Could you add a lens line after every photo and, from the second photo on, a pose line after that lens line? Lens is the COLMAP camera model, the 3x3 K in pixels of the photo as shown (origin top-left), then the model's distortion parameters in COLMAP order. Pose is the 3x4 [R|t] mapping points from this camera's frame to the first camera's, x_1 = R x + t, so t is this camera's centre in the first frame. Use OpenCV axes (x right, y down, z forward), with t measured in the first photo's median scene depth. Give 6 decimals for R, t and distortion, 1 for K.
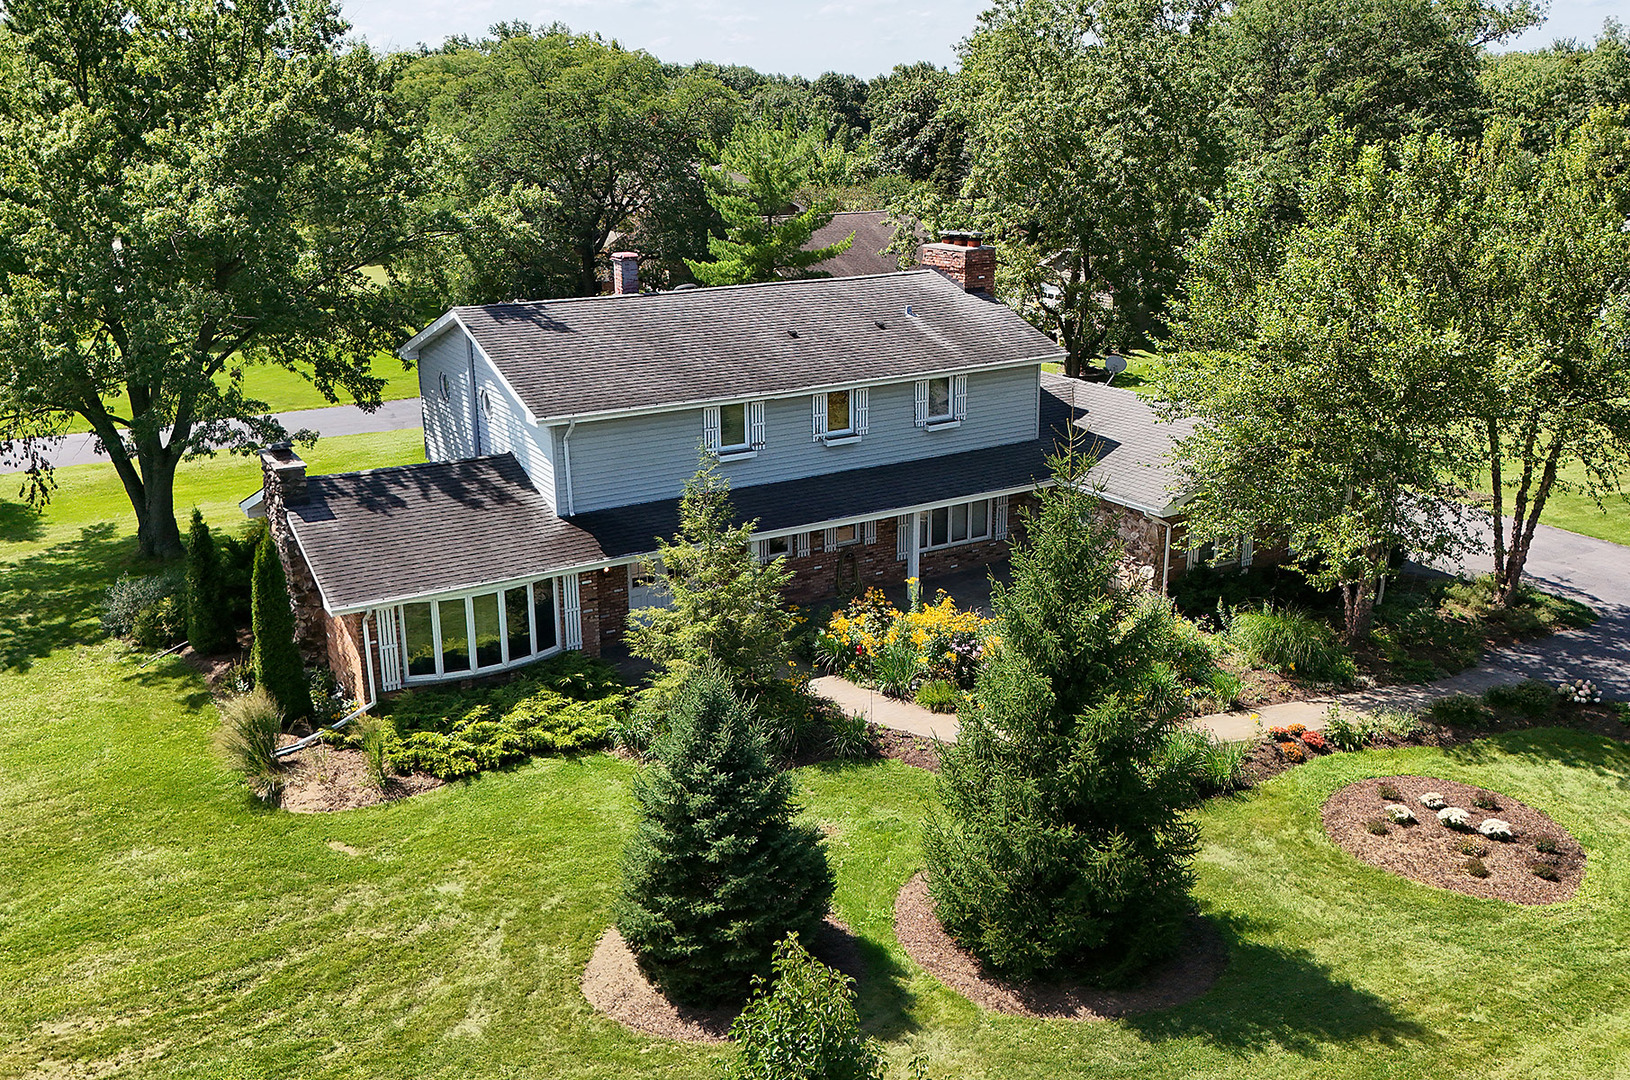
lens RADIAL K [[1495.5, 0, 788.7], [0, 1495.5, 538.6], [0, 0, 1]] dist [0.047120, 0.002212]
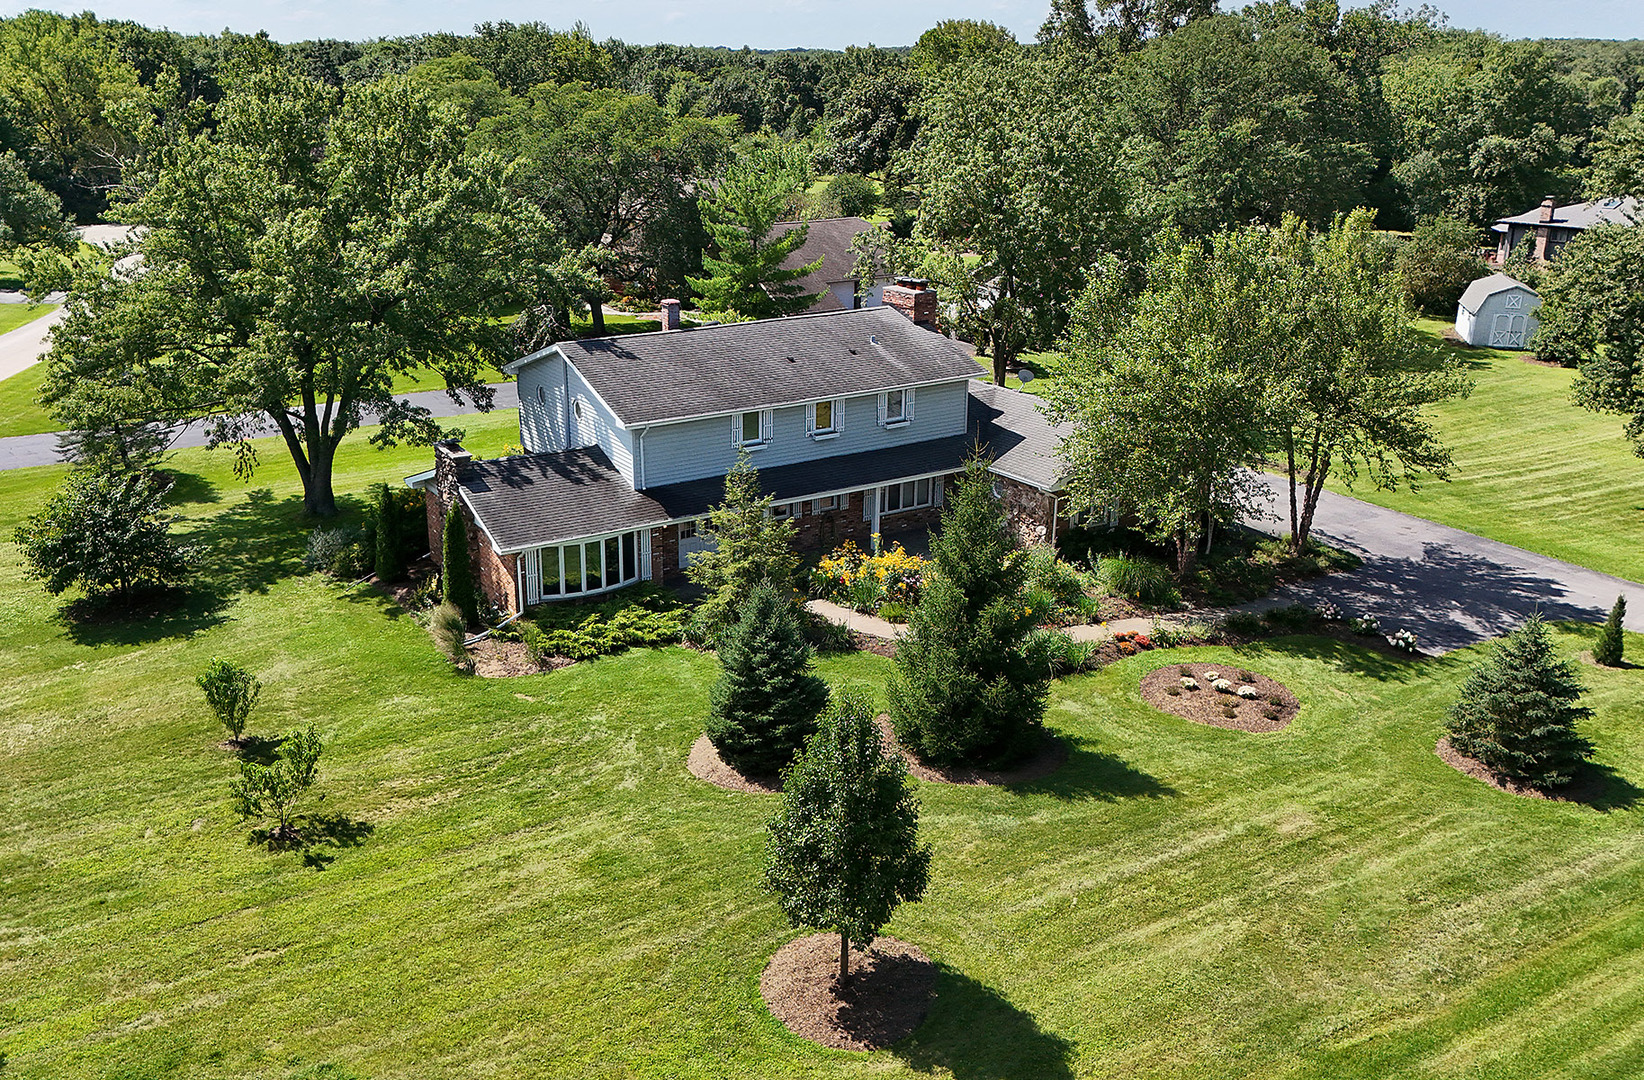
lens RADIAL K [[1454.7, 0, 715.7], [0, 1454.7, 550.8], [0, 0, 1]] dist [0.074500, -0.065730]
pose [[0.999880, 0.006172, -0.014237, -0.055272], [-0.005673, 0.999378, 0.034805, -0.005088], [0.014443, -0.034720, 0.999293, -0.436715]]
